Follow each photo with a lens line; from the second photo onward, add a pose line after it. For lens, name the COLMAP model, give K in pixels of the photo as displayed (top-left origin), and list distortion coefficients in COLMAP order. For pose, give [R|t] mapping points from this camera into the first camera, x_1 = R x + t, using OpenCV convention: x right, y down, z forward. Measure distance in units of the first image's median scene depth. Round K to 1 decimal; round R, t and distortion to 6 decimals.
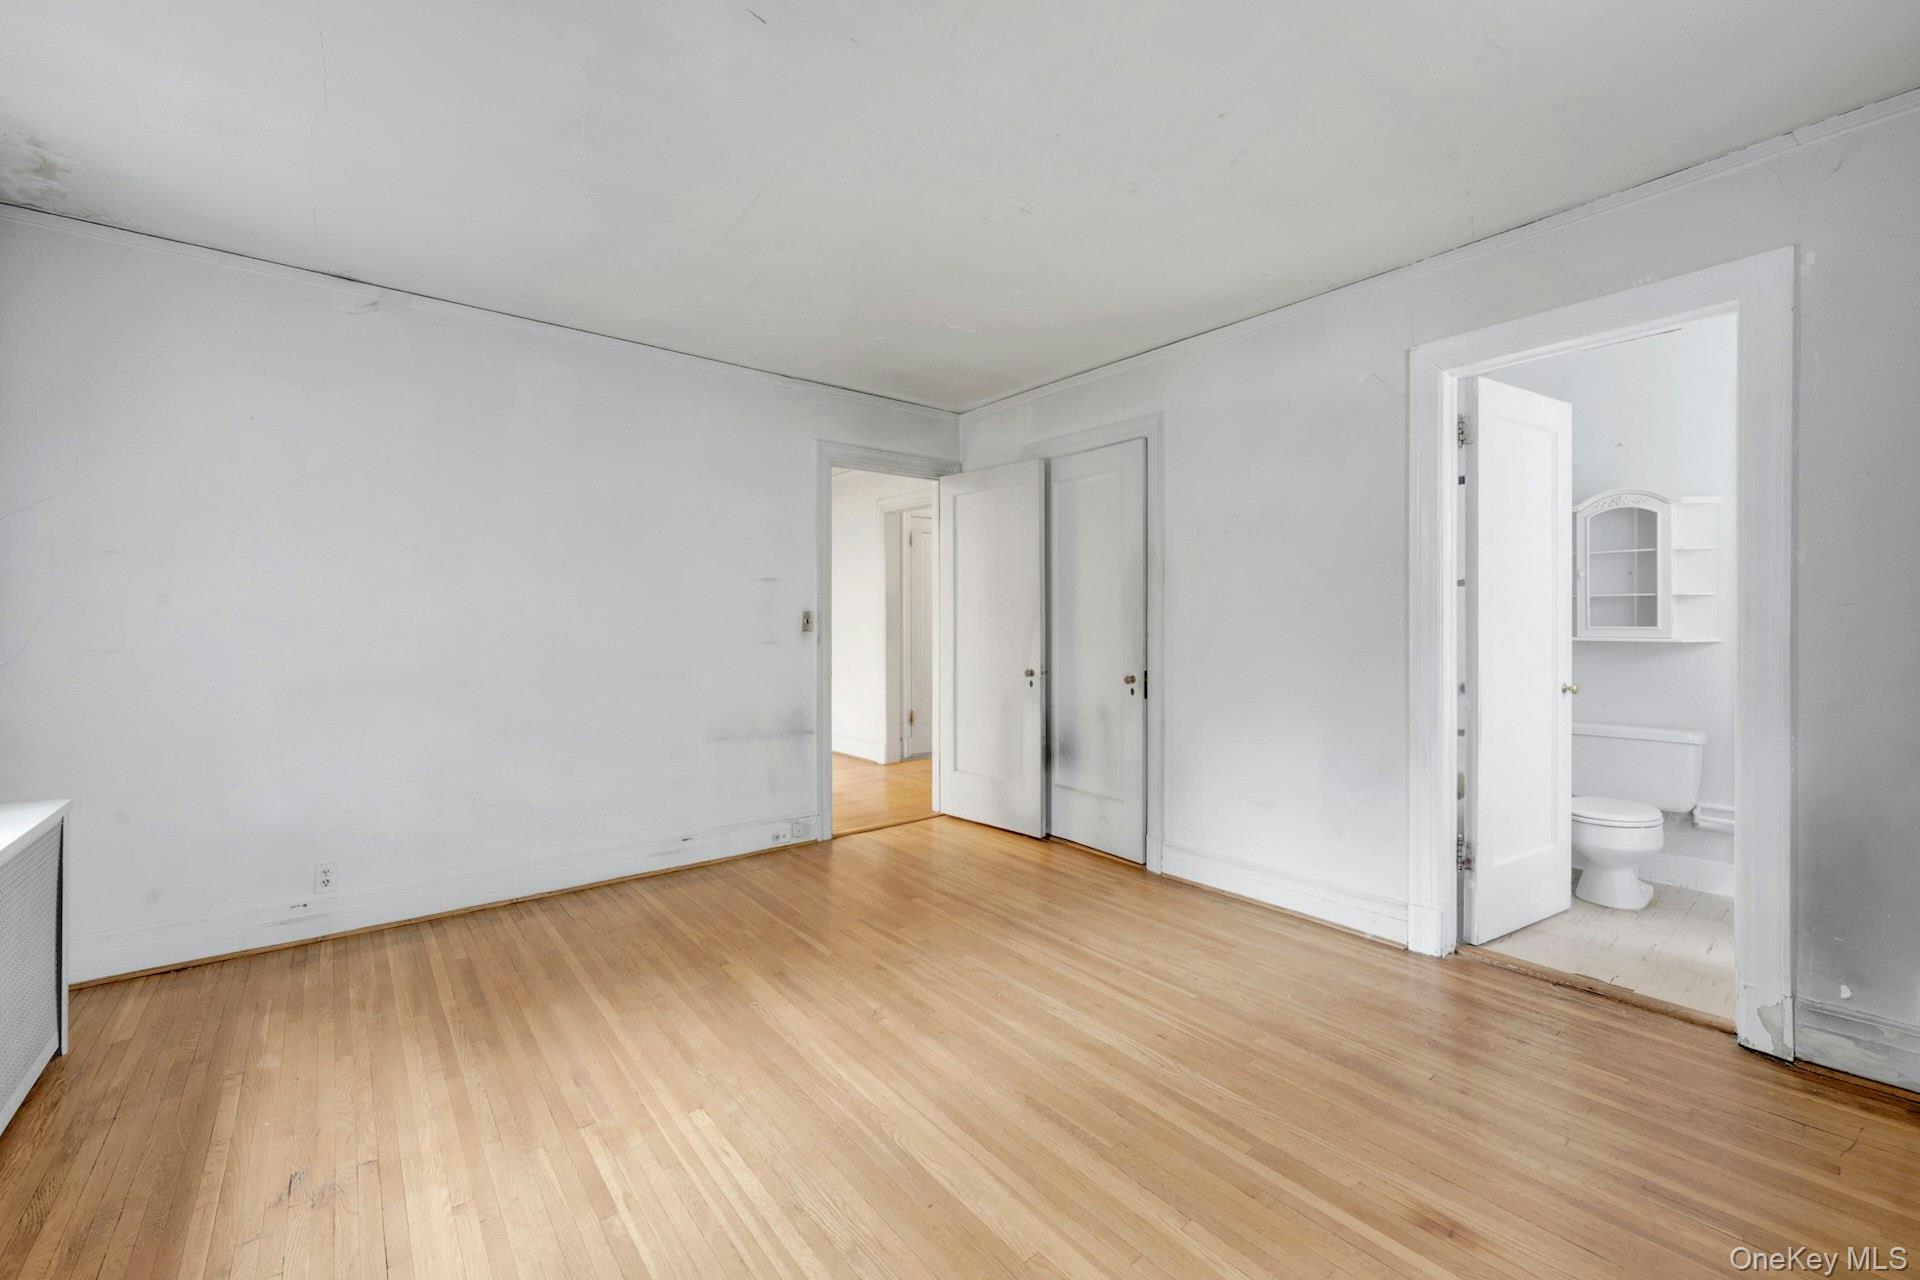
lens RADIAL K [[760.6, 0, 965.9], [0, 760.6, 635.8], [0, 0, 1]] dist [0.000068, 0.000063]
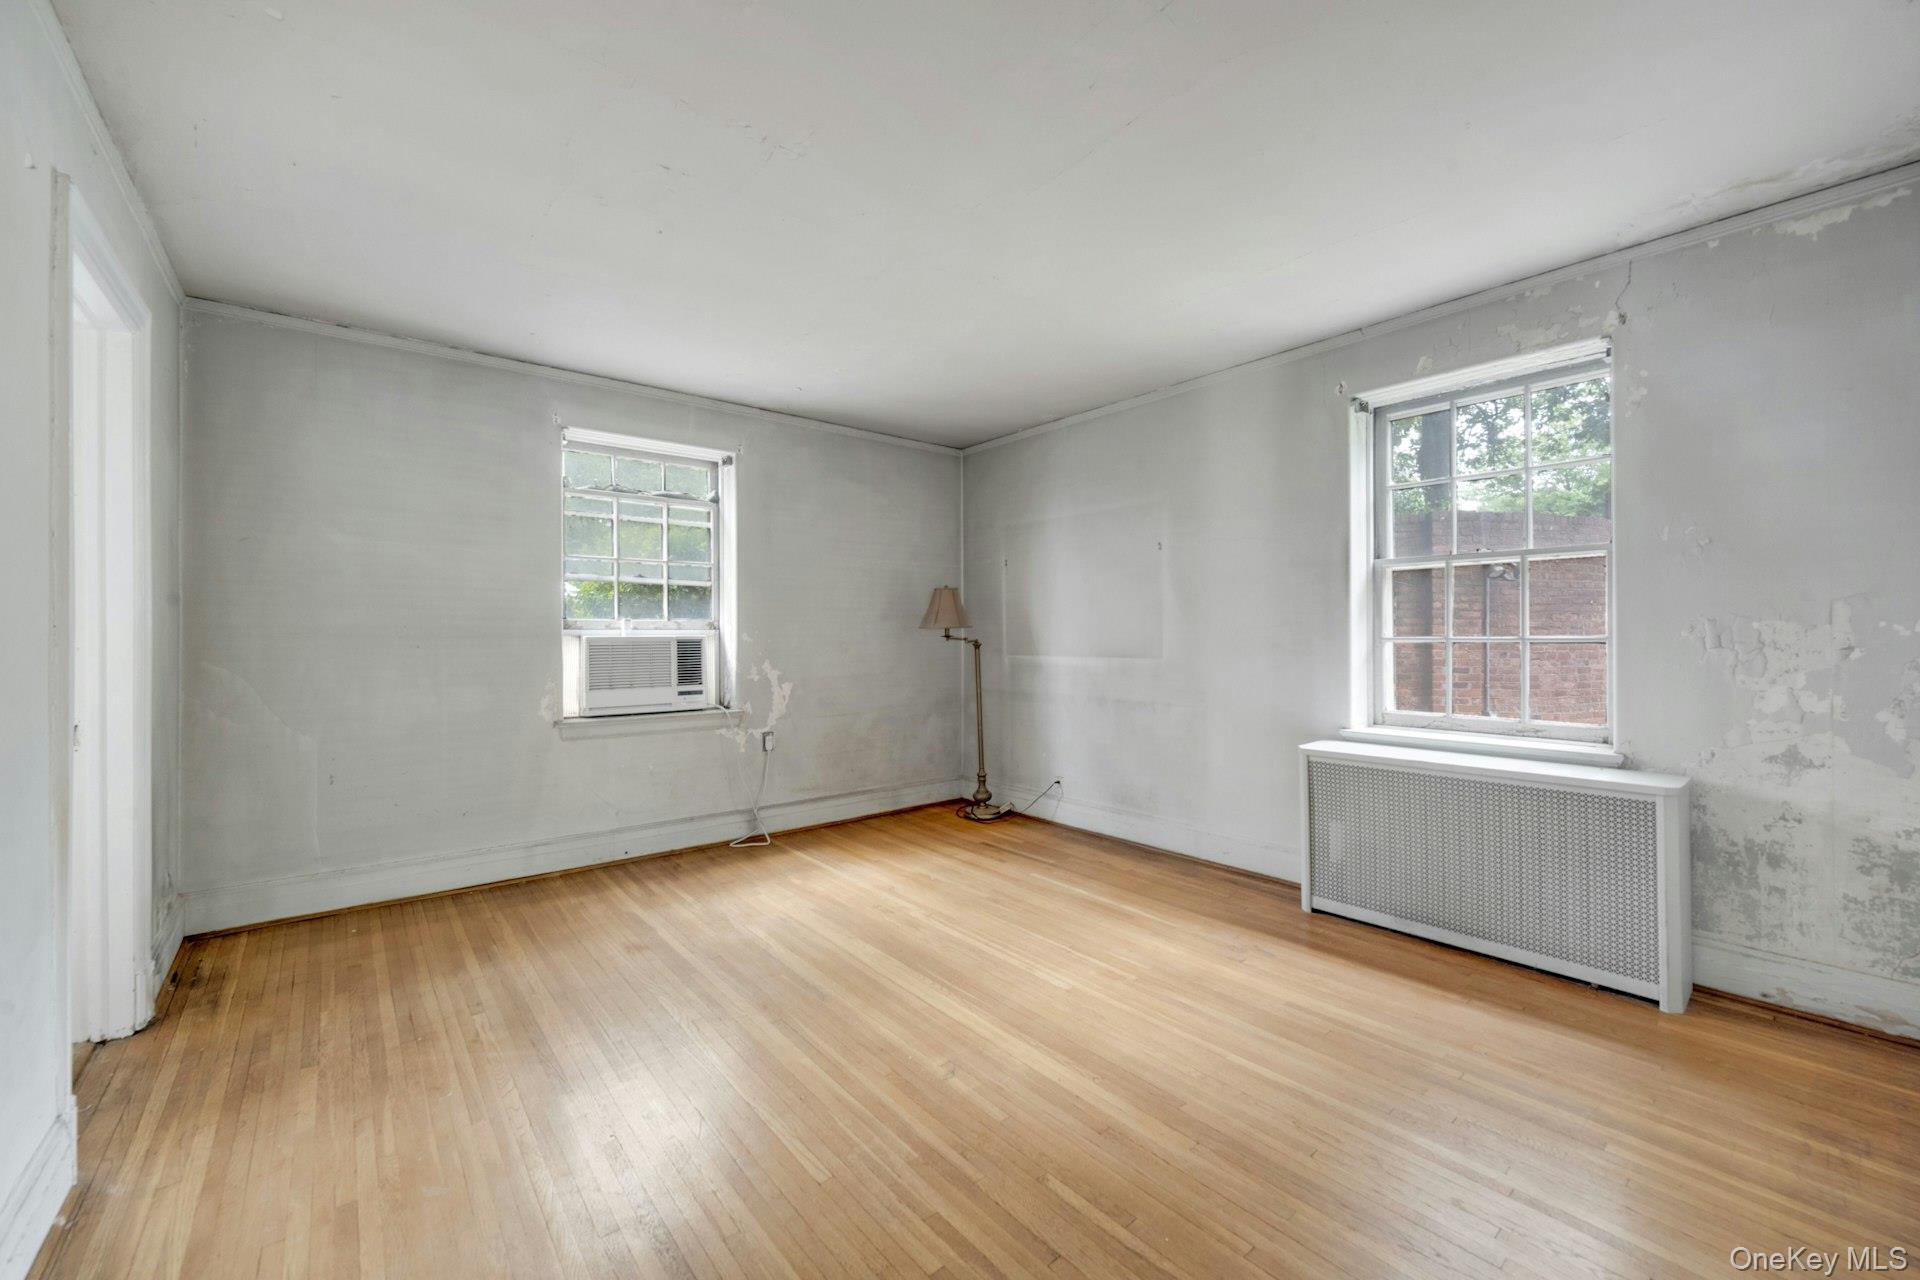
lens RADIAL K [[760.6, 0, 965.9], [0, 760.6, 635.8], [0, 0, 1]] dist [0.000068, 0.000063]
pose [[-0.999989, 0.003466, -0.003294, -0.151436], [0.003425, 0.999919, 0.012270, -0.028098], [0.003336, 0.012259, -0.999919, 2.179259]]
